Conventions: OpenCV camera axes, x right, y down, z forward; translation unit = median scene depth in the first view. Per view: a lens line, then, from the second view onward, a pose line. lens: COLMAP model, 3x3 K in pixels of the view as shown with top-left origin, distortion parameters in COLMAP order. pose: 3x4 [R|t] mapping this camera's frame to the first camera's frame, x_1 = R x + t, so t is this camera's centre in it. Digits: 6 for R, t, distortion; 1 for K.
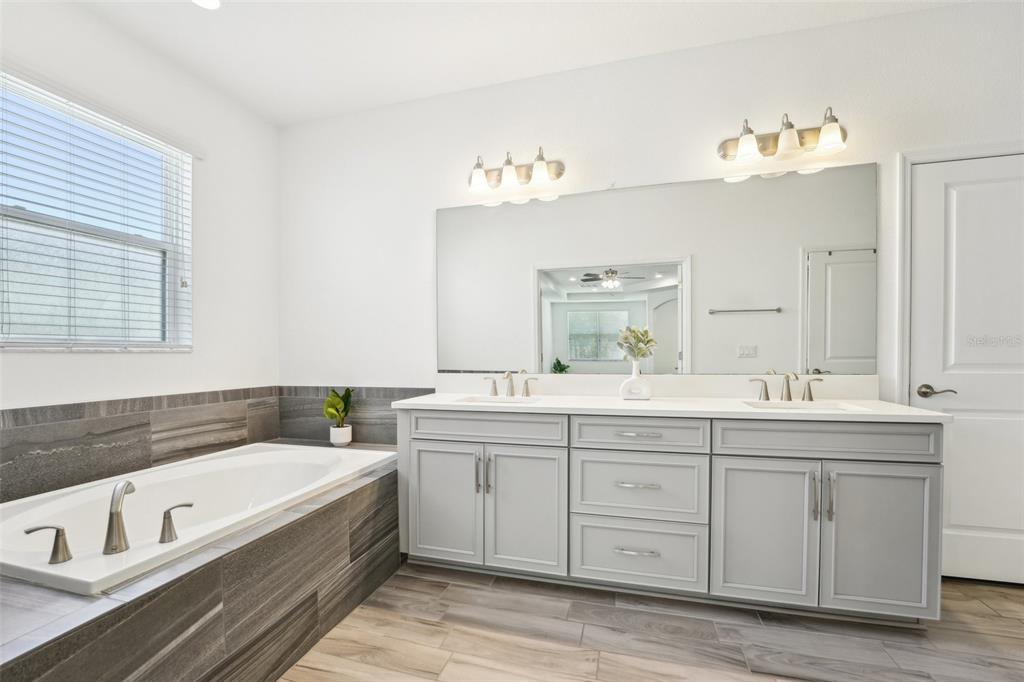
lens RADIAL K [[437.3, 0, 504.9], [0, 437.3, 348.4], [0, 0, 1]] dist [-0.001675, 0.000221]
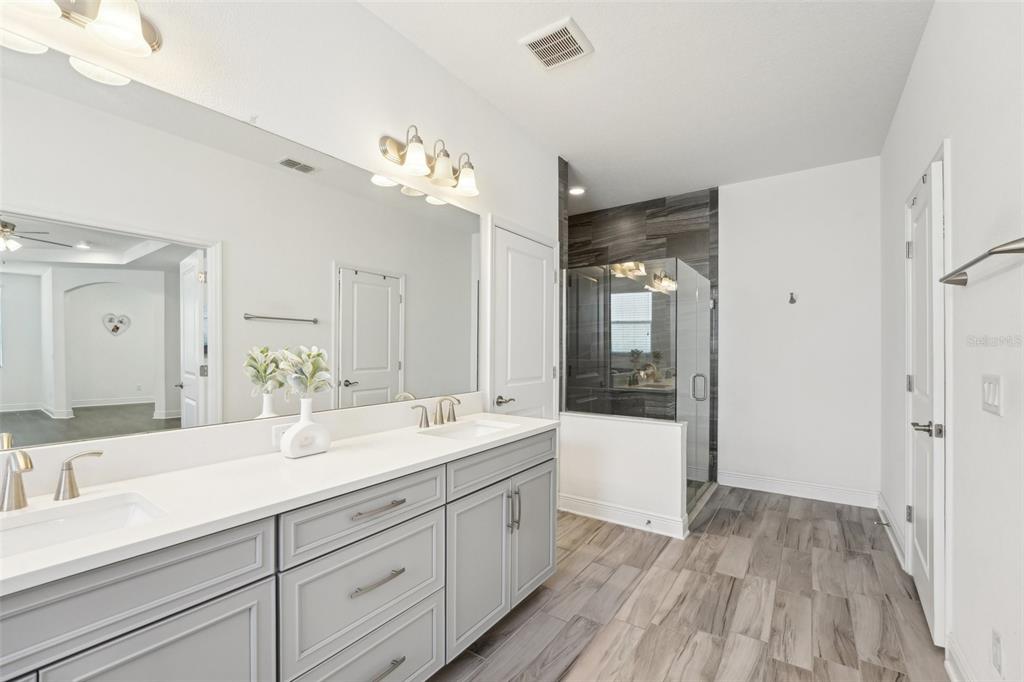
lens RADIAL K [[437.3, 0, 509.6], [0, 437.3, 351.0], [0, 0, 1]] dist [-0.001675, 0.000221]
pose [[0.312820, 0.001995, 0.949810, -0.279818], [-0.014788, 0.999887, 0.002771, -0.057573], [-0.949697, -0.014912, 0.312814, 0.554883]]
